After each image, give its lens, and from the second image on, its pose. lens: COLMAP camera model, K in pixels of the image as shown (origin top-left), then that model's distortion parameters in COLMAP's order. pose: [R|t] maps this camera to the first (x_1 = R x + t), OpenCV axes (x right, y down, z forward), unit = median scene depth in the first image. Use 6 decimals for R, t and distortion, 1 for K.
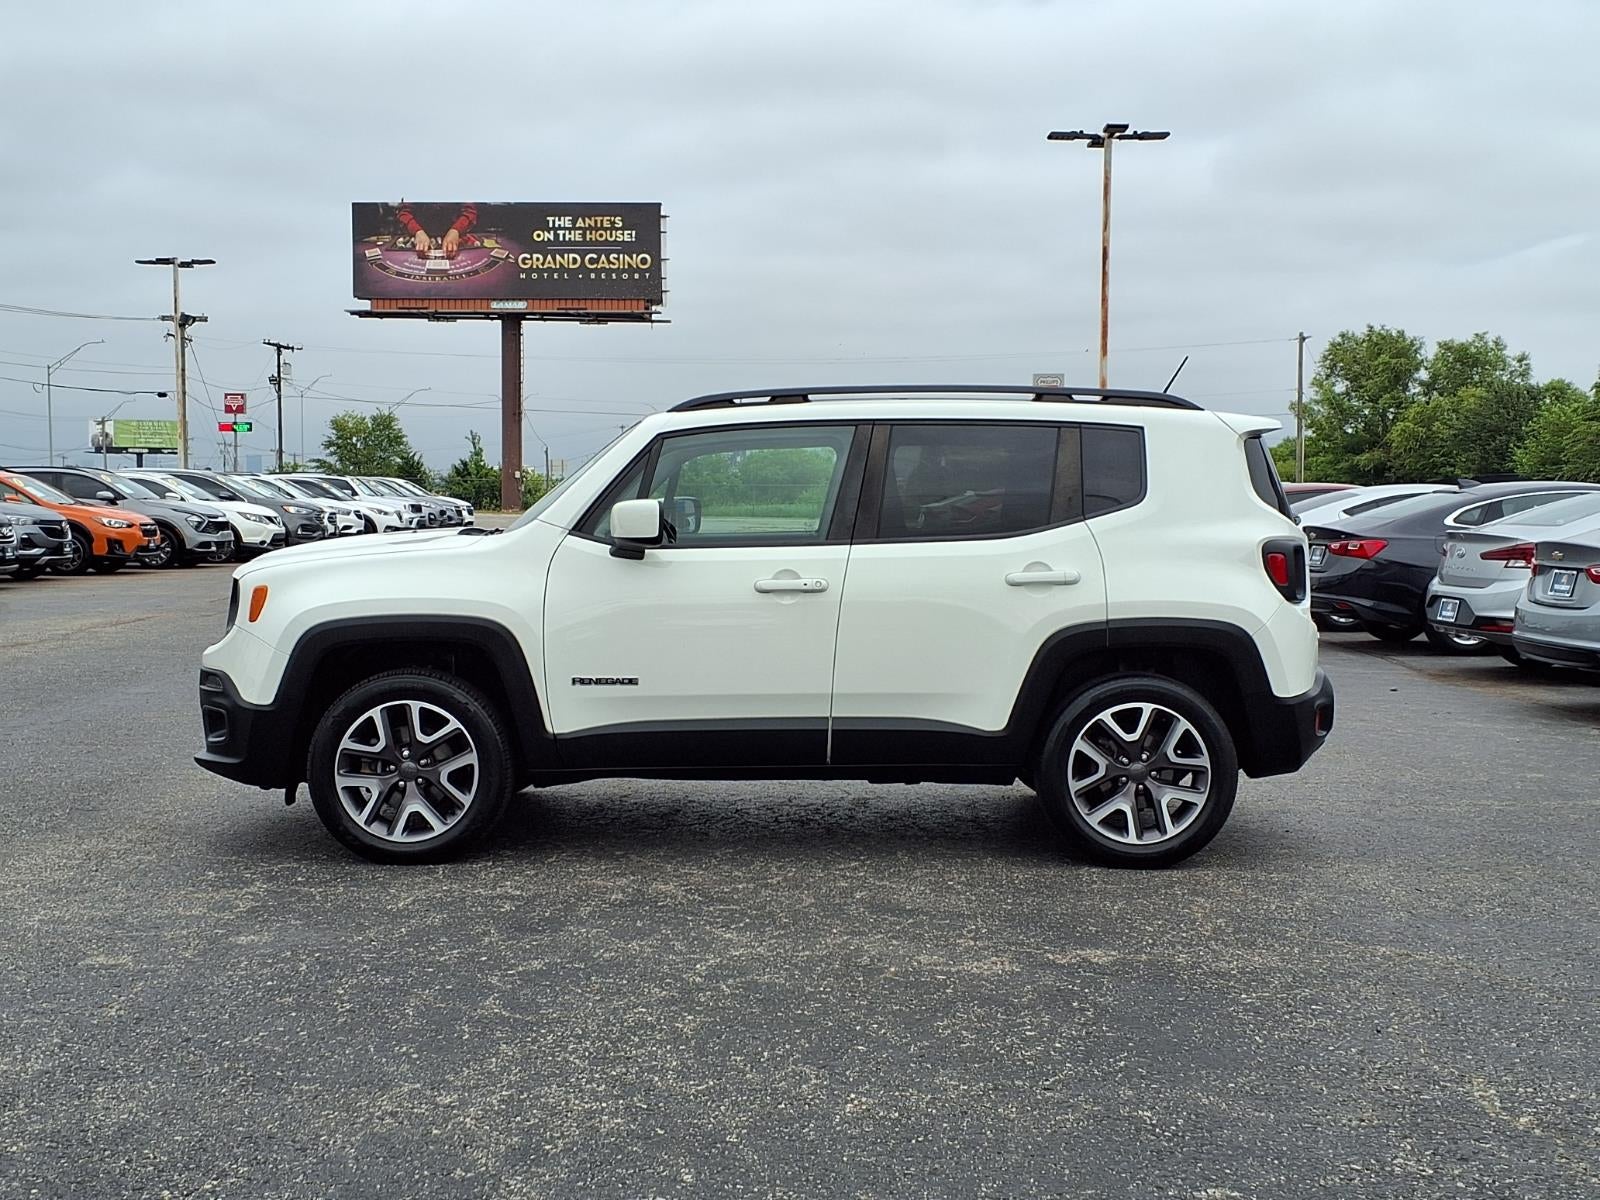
lens RADIAL K [[2001.1, 0, 810.4], [0, 2001.1, 593.7], [0, 0, 1]] dist [0.222644, -0.653241]
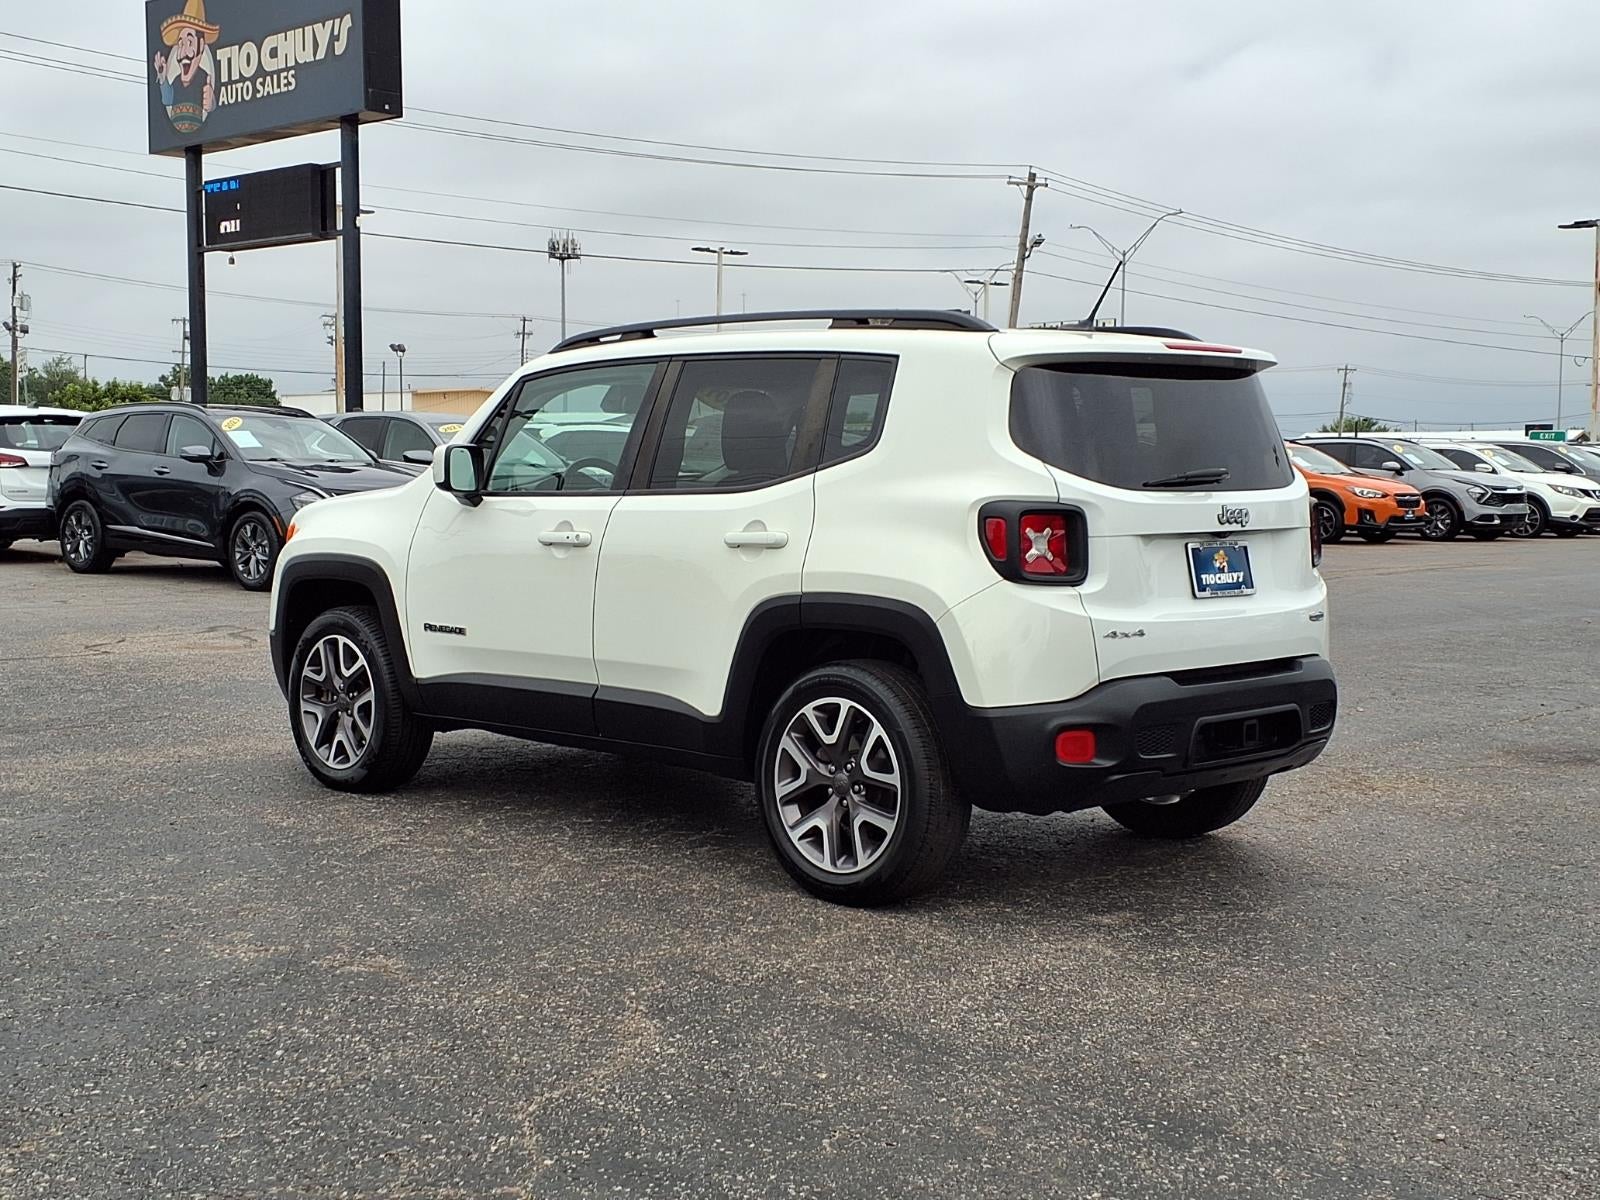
lens RADIAL K [[2001.7, 0, 800.0], [0, 2001.7, 600.0], [0, 0, 1]] dist [0.199484, -0.662360]
pose [[0.707069, 0.053397, -0.705126, 0.715724], [-0.043117, 0.998545, 0.032380, -0.010257], [0.705829, 0.007508, 0.708342, 0.418911]]
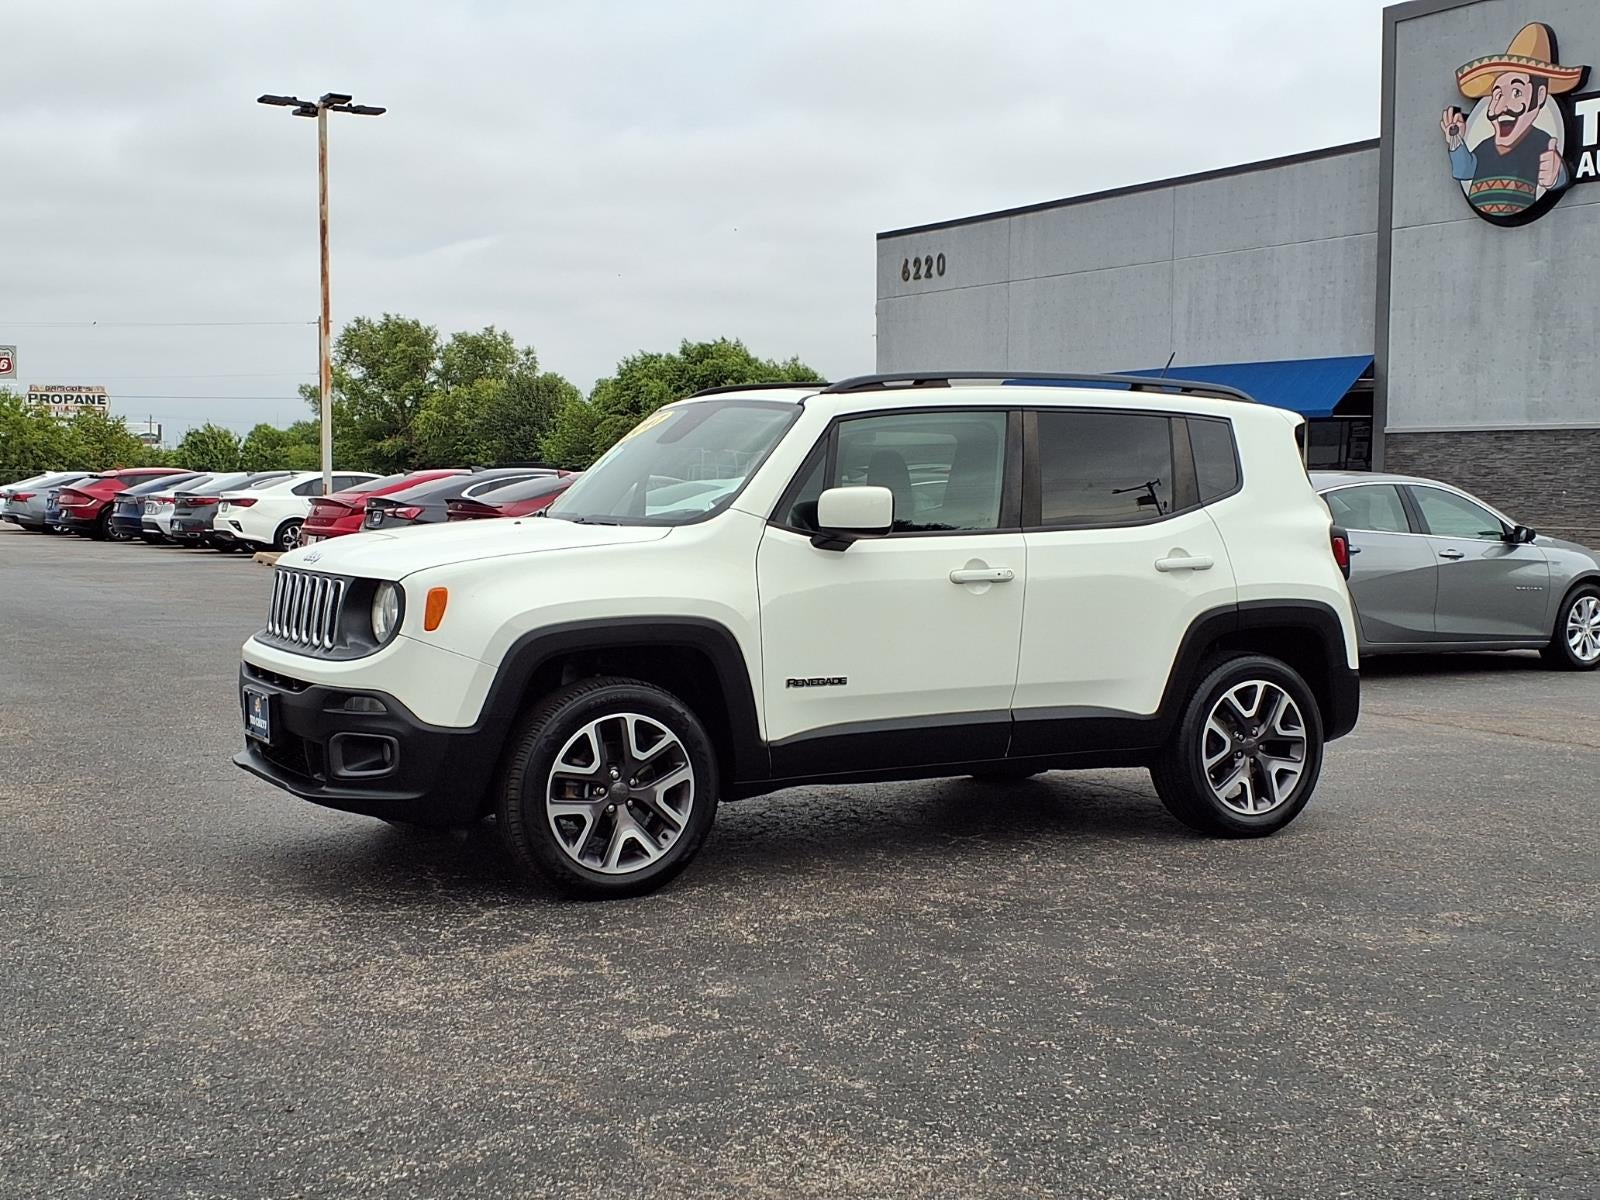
lens RADIAL K [[2001.1, 0, 810.4], [0, 2001.1, 593.7], [0, 0, 1]] dist [0.222644, -0.653241]
pose [[0.871514, -0.022977, 0.489833, -0.556036], [0.019249, 0.999735, 0.012647, -0.009100], [-0.489993, -0.001593, 0.871725, 0.190860]]
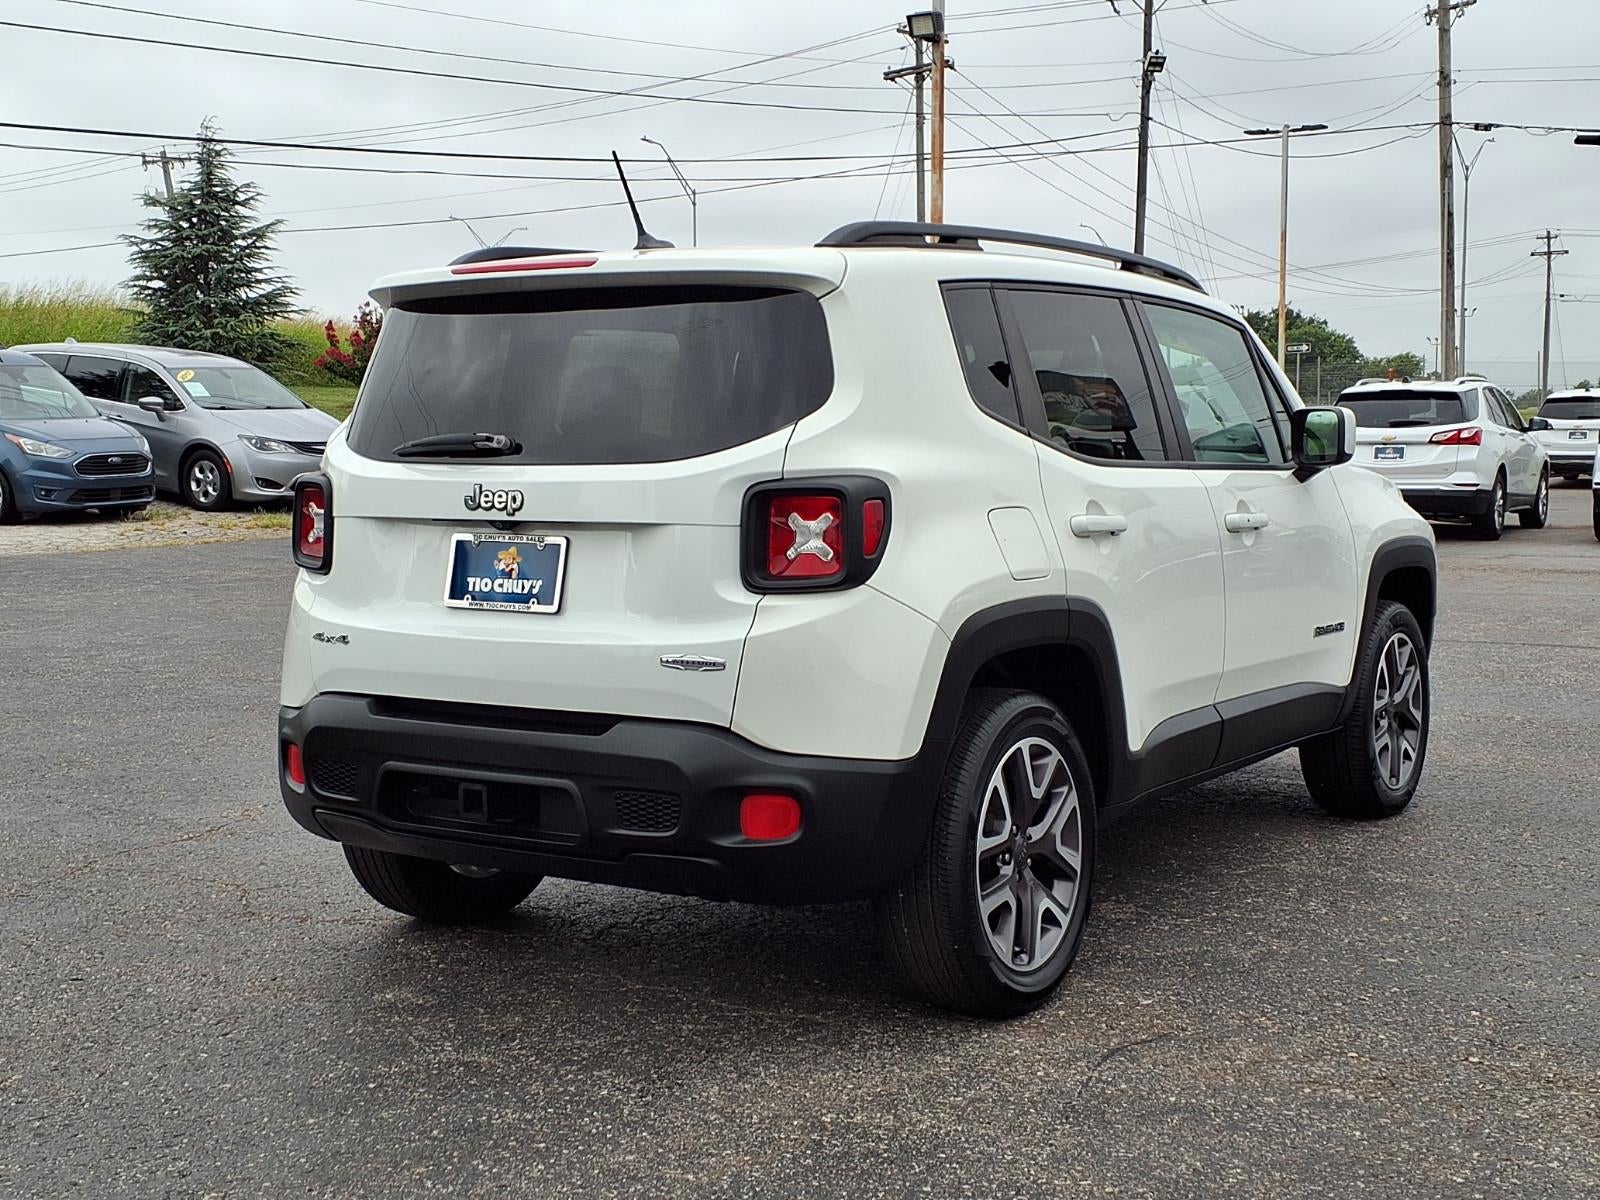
lens RADIAL K [[2001.1, 0, 810.4], [0, 2001.1, 593.7], [0, 0, 1]] dist [0.222644, -0.653241]
pose [[-0.531724, 0.068059, -0.844179, 0.709911], [-0.041394, 0.993486, 0.106170, -0.063741], [0.845906, 0.091397, -0.525443, 1.501875]]
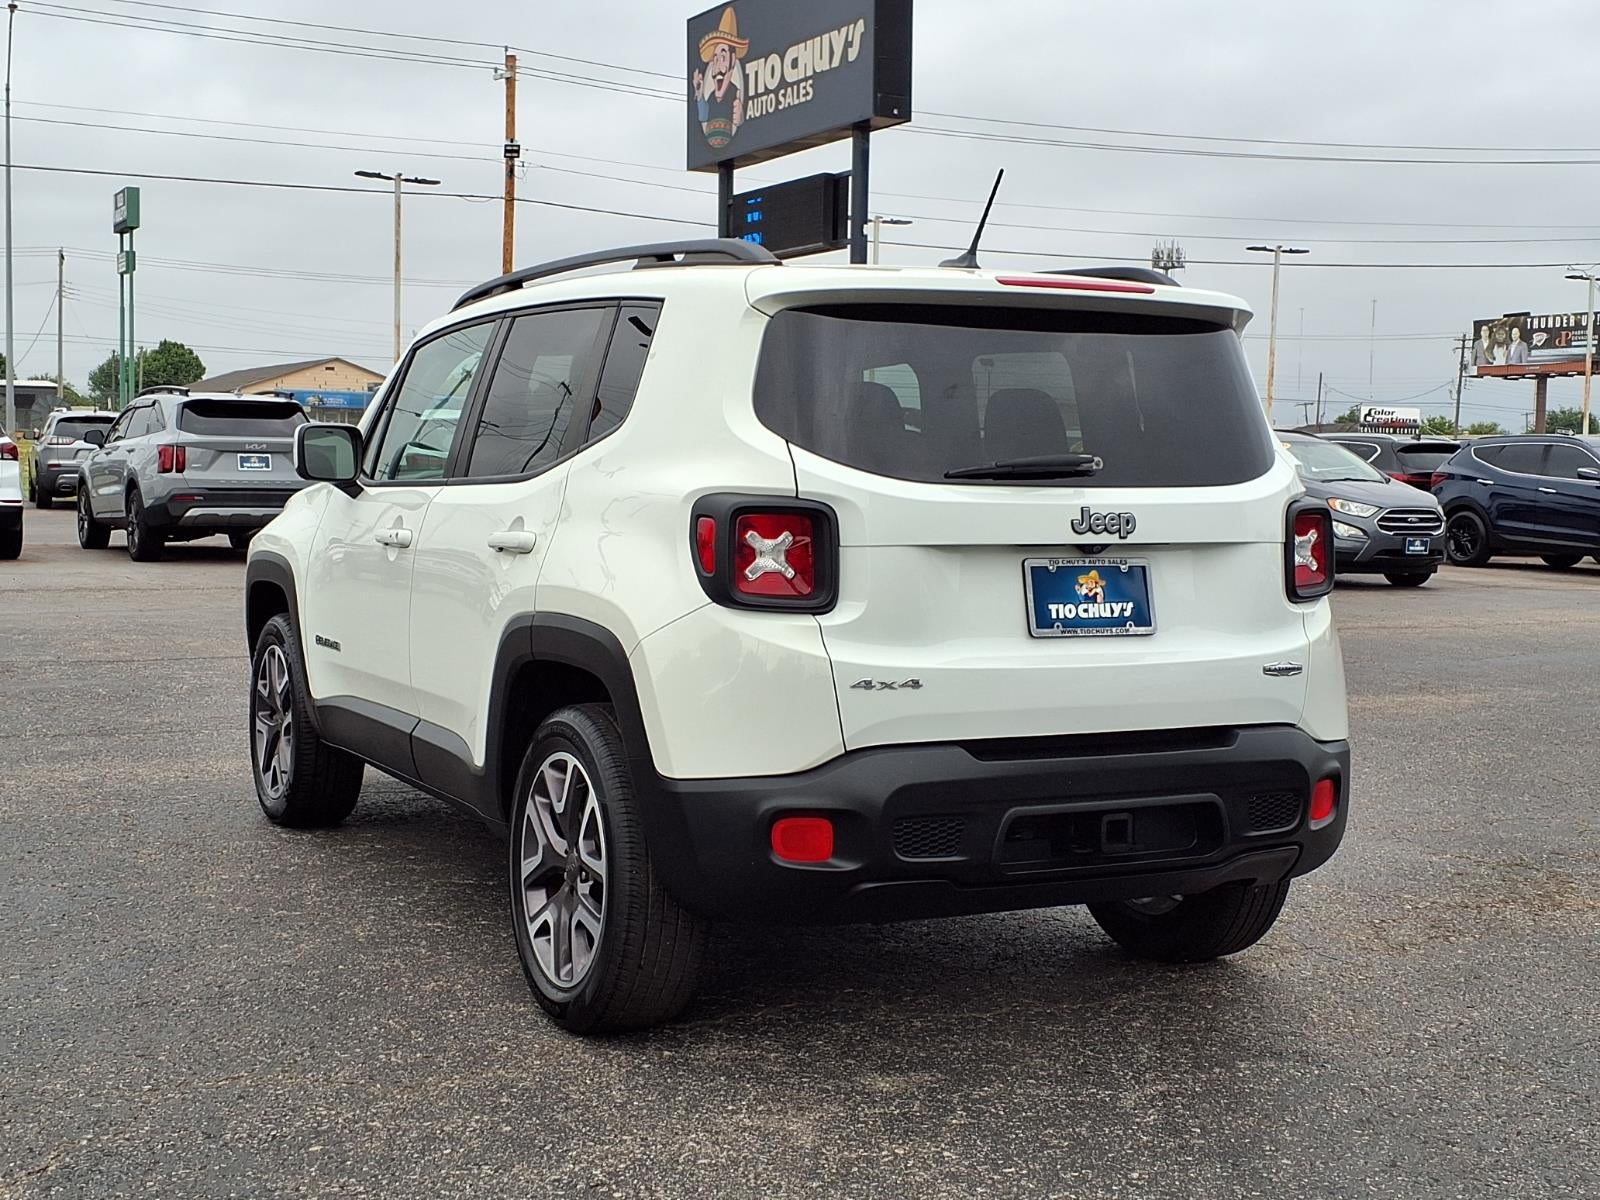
lens RADIAL K [[2001.1, 0, 810.4], [0, 2001.1, 593.7], [0, 0, 1]] dist [0.222644, -0.653241]
pose [[0.468529, 0.063566, -0.881158, 0.729651], [-0.063293, 0.997260, 0.038287, -0.021696], [0.881178, 0.037833, 0.471268, 0.775108]]
